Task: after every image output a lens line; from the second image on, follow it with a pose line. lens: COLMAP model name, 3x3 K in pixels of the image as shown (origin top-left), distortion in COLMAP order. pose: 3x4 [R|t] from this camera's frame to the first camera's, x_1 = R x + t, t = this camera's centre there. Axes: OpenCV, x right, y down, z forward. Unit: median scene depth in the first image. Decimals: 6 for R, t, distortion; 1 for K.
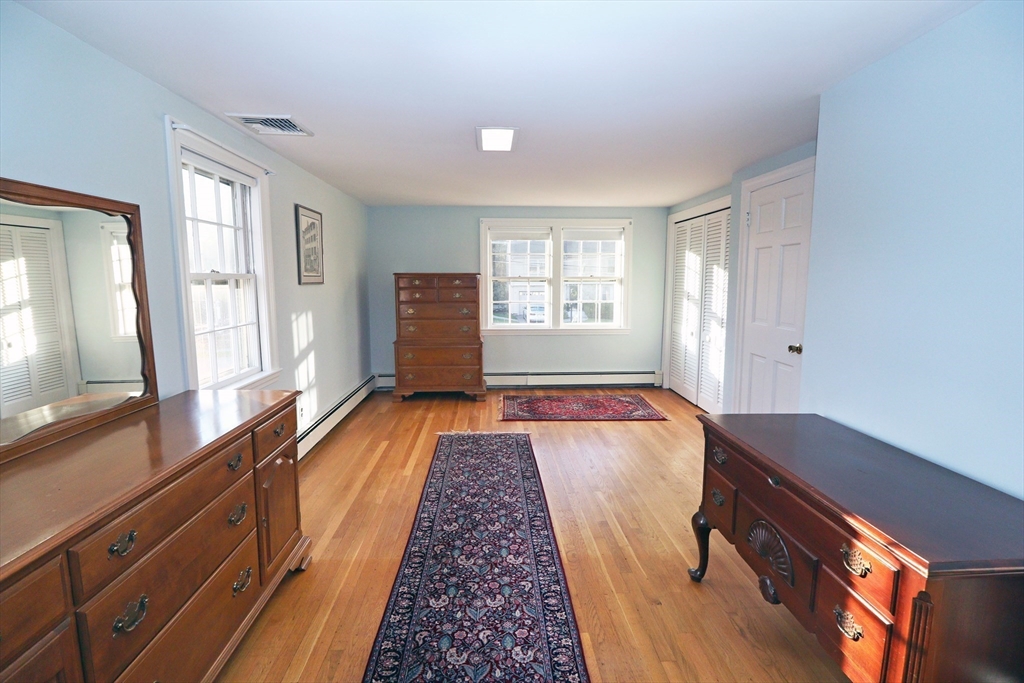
lens RADIAL K [[470.8, 0, 512.0], [0, 470.8, 332.9], [0, 0, 1]] dist [0.001706, -0.014571]
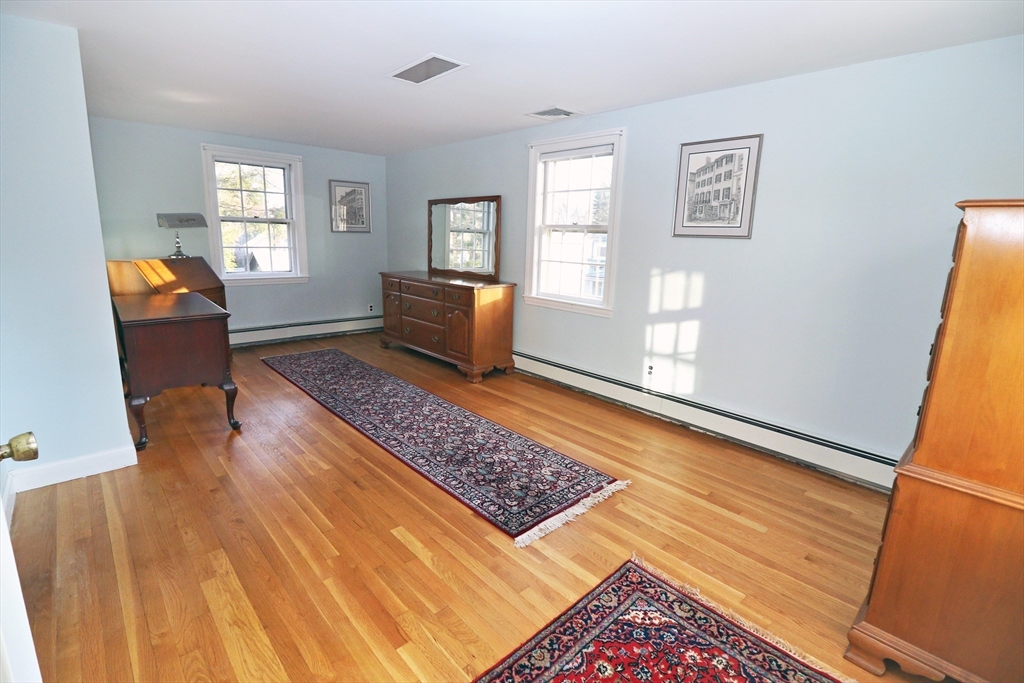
lens RADIAL K [[470.8, 0, 512.0], [0, 470.8, 332.9], [0, 0, 1]] dist [0.001706, -0.014571]
pose [[-0.763065, 0.110234, -0.636852, 0.402289], [-0.104234, 0.951461, 0.289581, -0.165101], [0.637862, 0.287351, -0.714536, 1.577982]]
